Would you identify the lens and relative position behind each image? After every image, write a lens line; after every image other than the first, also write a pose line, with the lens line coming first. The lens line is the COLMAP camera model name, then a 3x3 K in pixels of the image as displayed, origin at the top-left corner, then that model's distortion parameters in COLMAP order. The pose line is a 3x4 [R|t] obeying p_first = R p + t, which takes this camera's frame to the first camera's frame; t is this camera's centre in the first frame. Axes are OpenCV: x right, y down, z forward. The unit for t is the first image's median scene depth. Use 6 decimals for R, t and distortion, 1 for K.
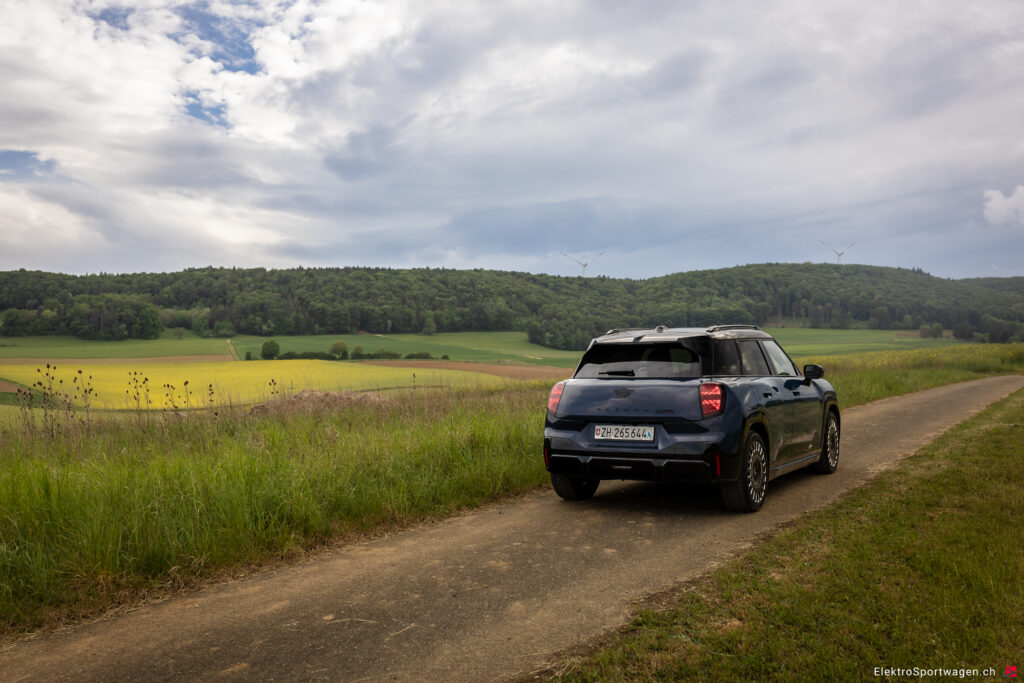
lens RADIAL K [[1059.9, 0, 501.8], [0, 1059.9, 341.9], [0, 0, 1]] dist [-0.020023, 0.000000]
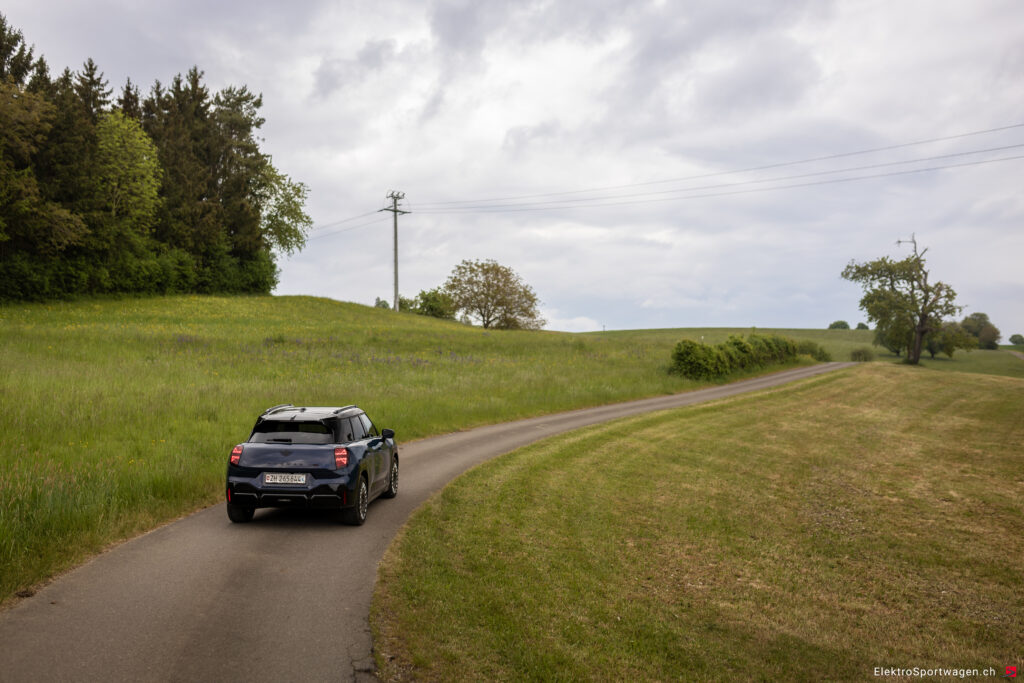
lens RADIAL K [[1059.9, 0, 513.3], [0, 1059.9, 339.7], [0, 0, 1]] dist [-0.020023, 0.000000]
pose [[0.888850, 0.037420, 0.456668, -0.277016], [-0.030039, 0.999274, -0.023414, -0.084357], [-0.457213, 0.007094, 0.889329, -0.506704]]
